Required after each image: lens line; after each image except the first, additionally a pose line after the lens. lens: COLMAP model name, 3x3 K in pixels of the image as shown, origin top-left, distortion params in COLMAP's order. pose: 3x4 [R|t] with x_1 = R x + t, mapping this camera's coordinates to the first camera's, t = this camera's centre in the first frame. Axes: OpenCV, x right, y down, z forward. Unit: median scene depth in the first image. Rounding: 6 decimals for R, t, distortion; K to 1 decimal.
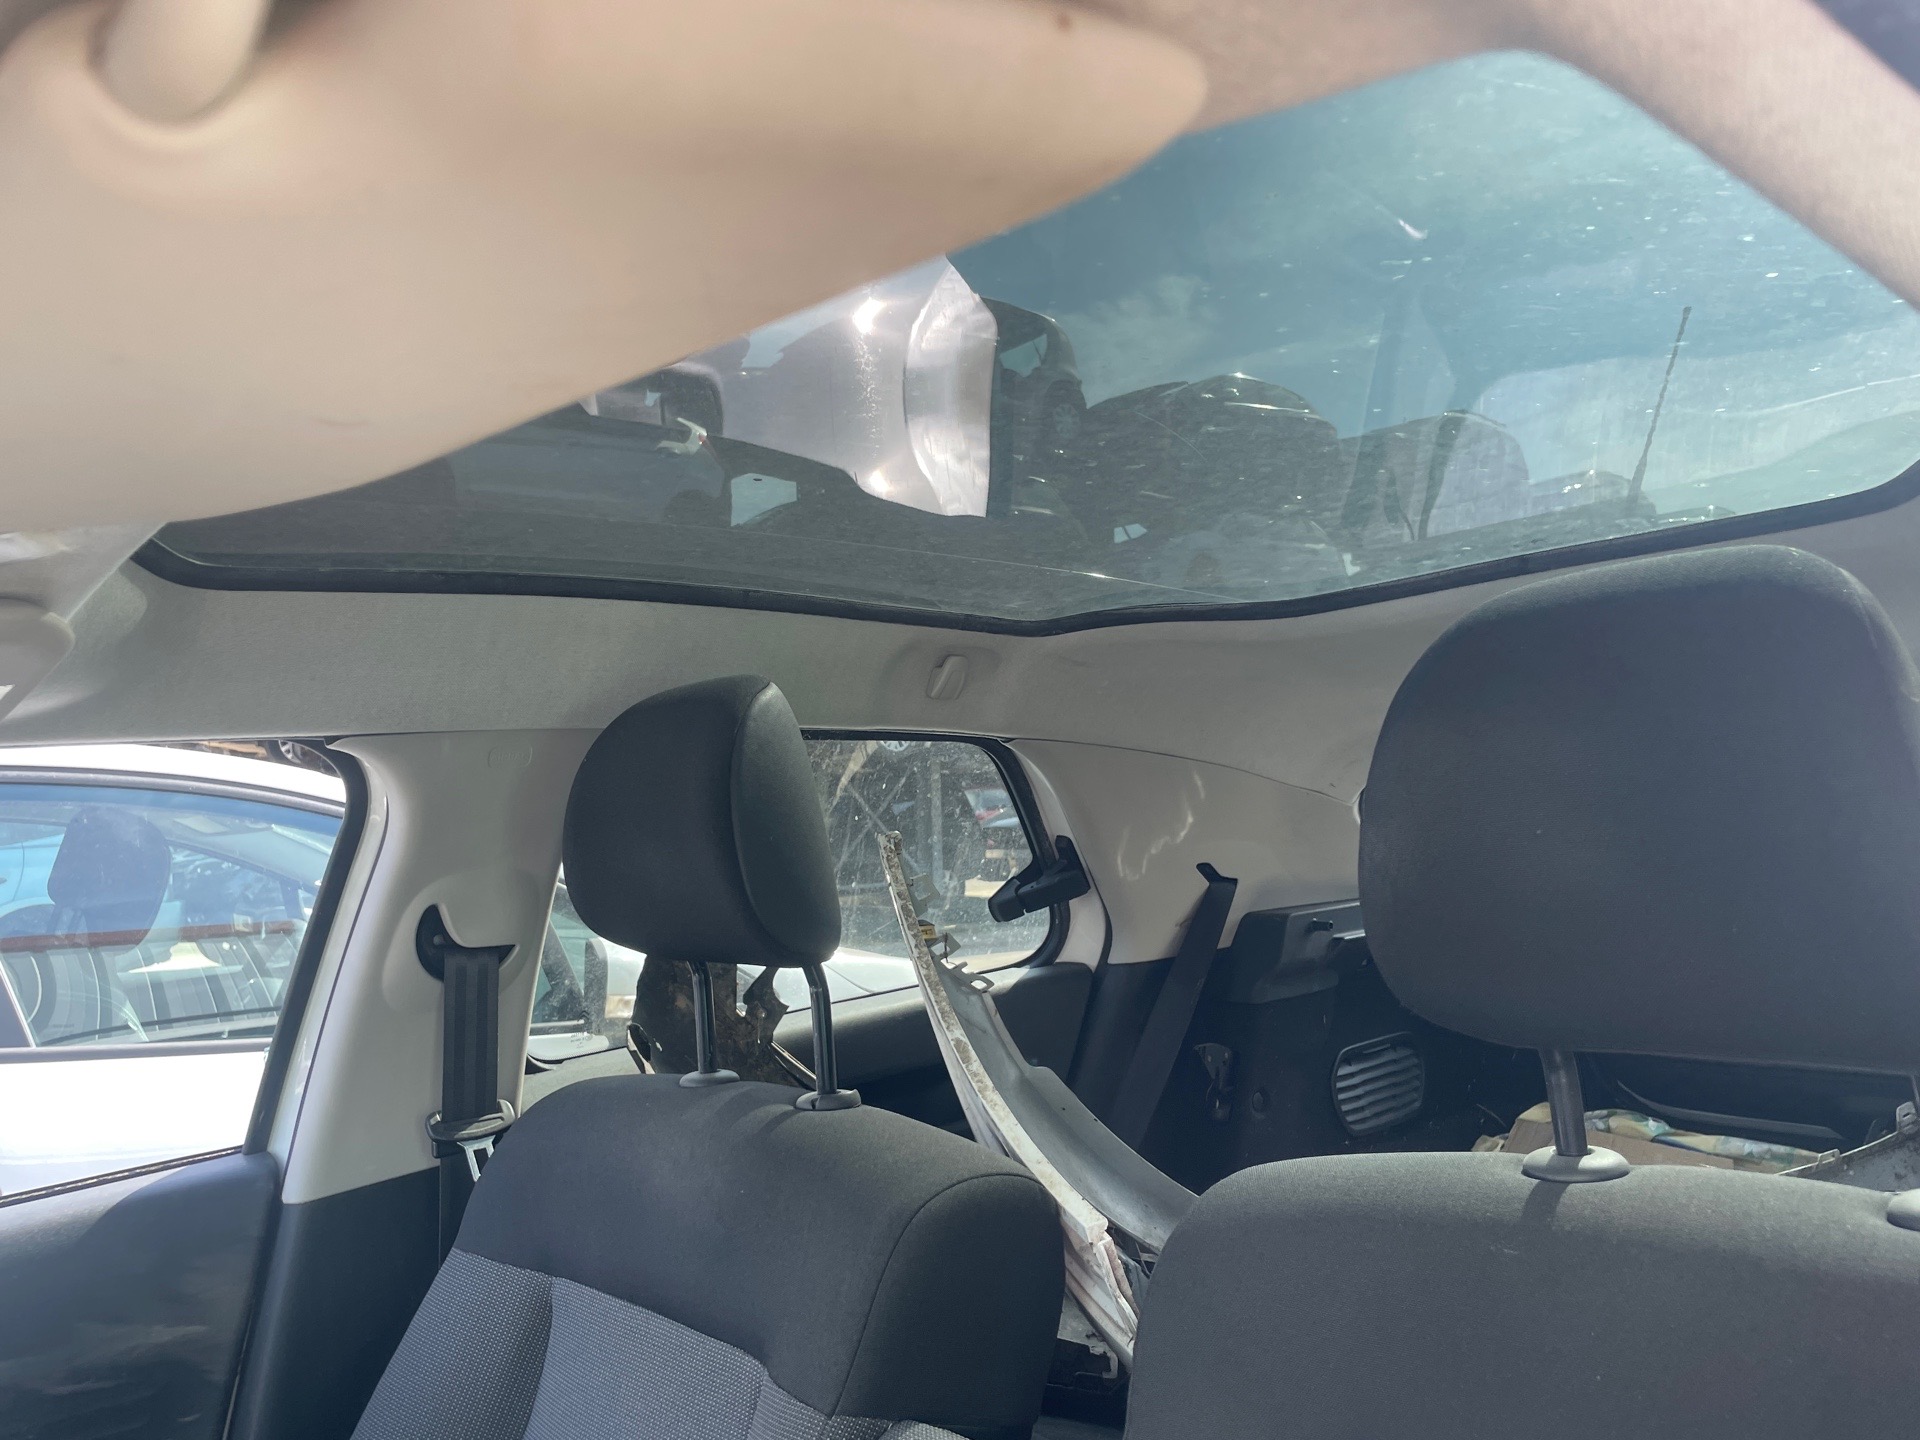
lens RADIAL K [[1474.1, 0, 944.7], [0, 1474.1, 731.2], [0, 0, 1]] dist [0.083852, -0.110229]
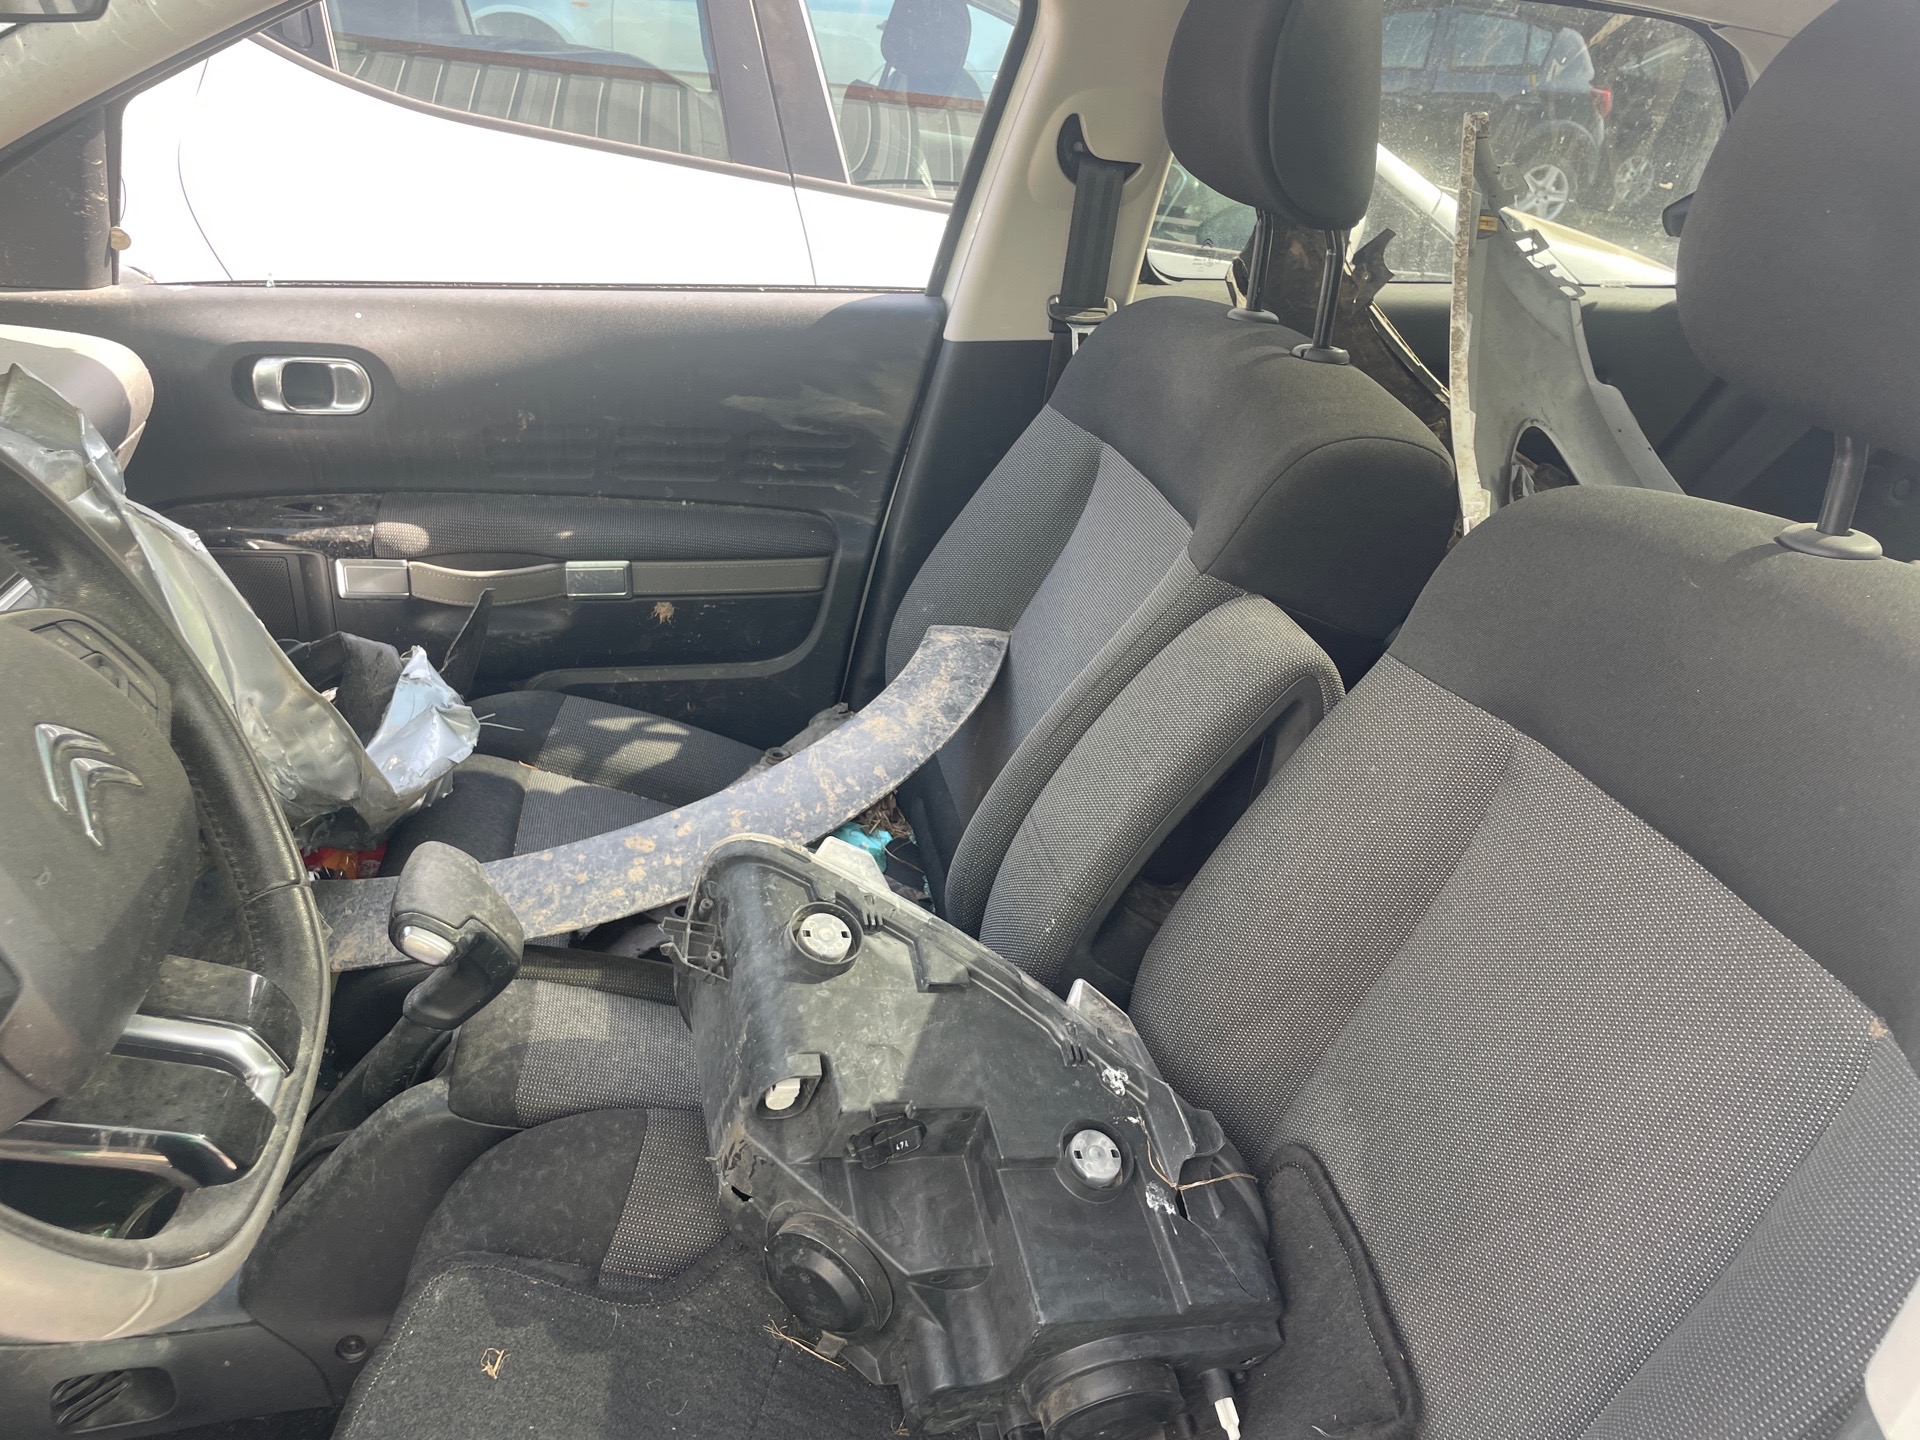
lens RADIAL K [[1474.1, 0, 944.7], [0, 1474.1, 731.2], [0, 0, 1]] dist [0.083852, -0.110229]
pose [[0.839405, 0.343264, -0.421389, 0.225654], [-0.101948, 0.860997, 0.498288, -0.038065], [0.533859, -0.375306, 0.757720, -0.121504]]
